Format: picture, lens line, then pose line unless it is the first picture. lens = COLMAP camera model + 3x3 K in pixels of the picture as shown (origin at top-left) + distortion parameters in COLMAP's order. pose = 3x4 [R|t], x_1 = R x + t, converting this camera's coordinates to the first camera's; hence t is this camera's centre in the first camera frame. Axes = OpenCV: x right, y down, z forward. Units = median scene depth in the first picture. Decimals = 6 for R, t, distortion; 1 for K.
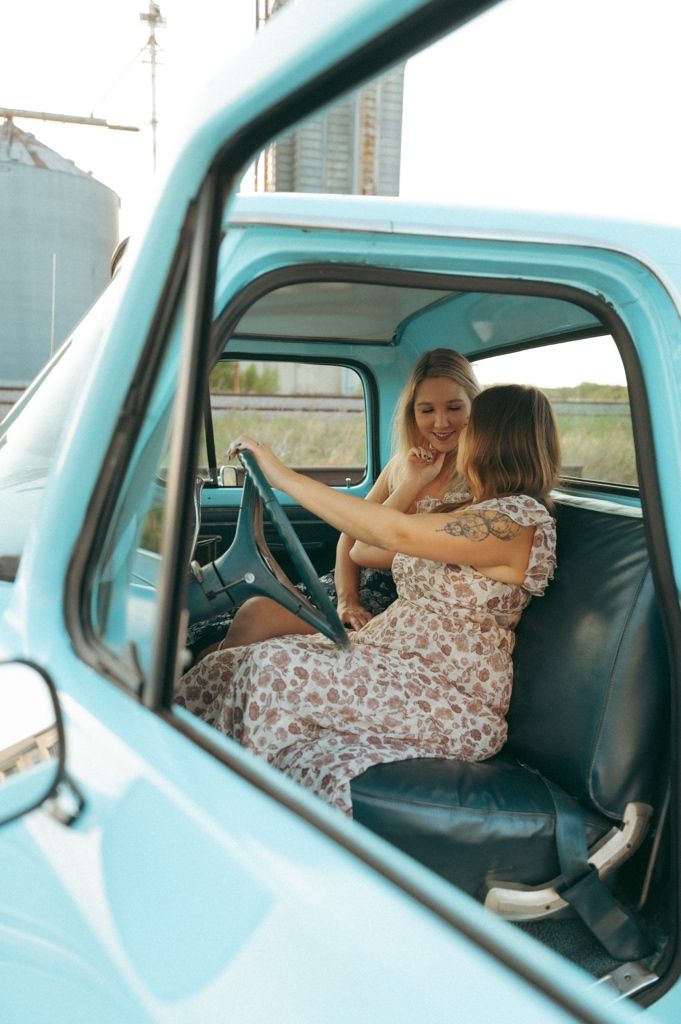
lens RADIAL K [[788.7, 0, 335.2], [0, 788.7, 496.4], [0, 0, 1]] dist [0.051372, 0.000484]
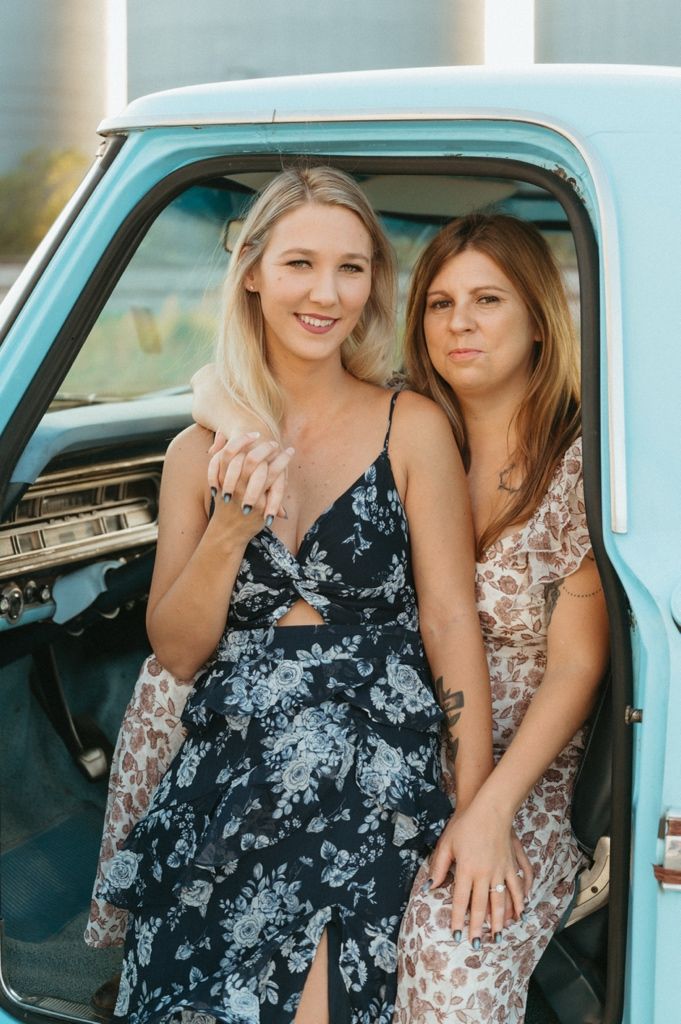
lens RADIAL K [[1791.8, 0, 333.0], [0, 1791.8, 510.0], [0, 0, 1]] dist [-0.097592, 0.000000]
pose [[0.812687, 0.065917, -0.578959, 0.937497], [-0.066640, 0.997576, 0.020036, 0.049011], [0.578877, 0.022299, 0.815110, -0.441664]]
